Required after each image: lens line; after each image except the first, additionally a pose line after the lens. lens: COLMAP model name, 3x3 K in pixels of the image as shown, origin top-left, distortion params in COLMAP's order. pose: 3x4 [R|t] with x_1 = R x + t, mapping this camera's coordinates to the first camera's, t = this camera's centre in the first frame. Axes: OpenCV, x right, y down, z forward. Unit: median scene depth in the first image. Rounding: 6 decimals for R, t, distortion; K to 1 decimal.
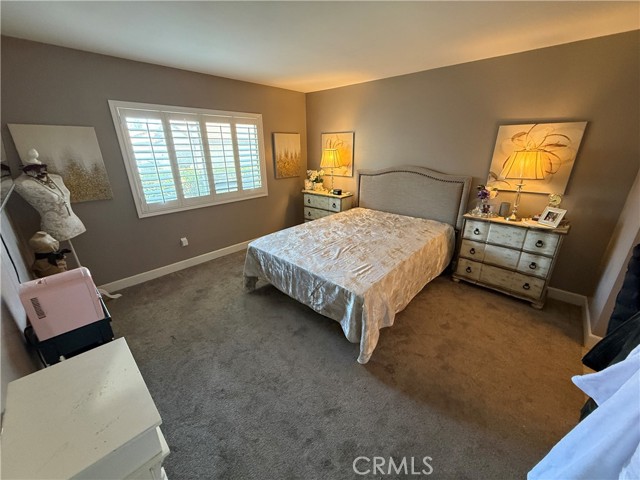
lens RADIAL K [[255.1, 0, 319.6], [0, 255.1, 237.8], [0, 0, 1]] dist [-0.000160, 0.000940]
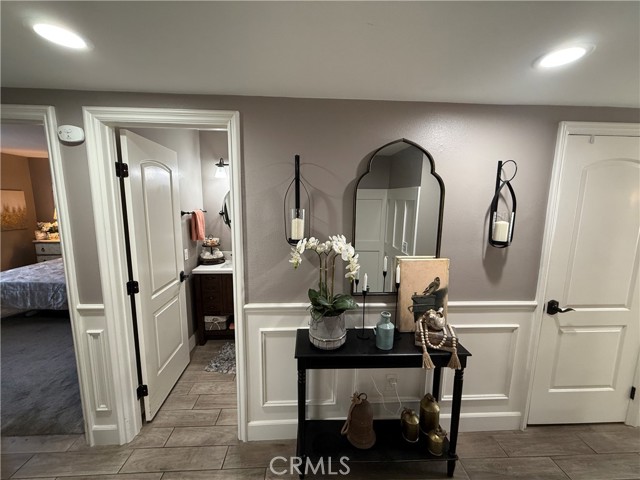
lens RADIAL K [[255.1, 0, 319.7], [0, 255.1, 238.9], [0, 0, 1]] dist [-0.000160, 0.000940]
pose [[0.702616, -0.088998, 0.705982, 0.023029], [0.230357, 0.967168, -0.107335, 0.204160], [-0.673251, 0.238043, 0.700049, -0.576368]]
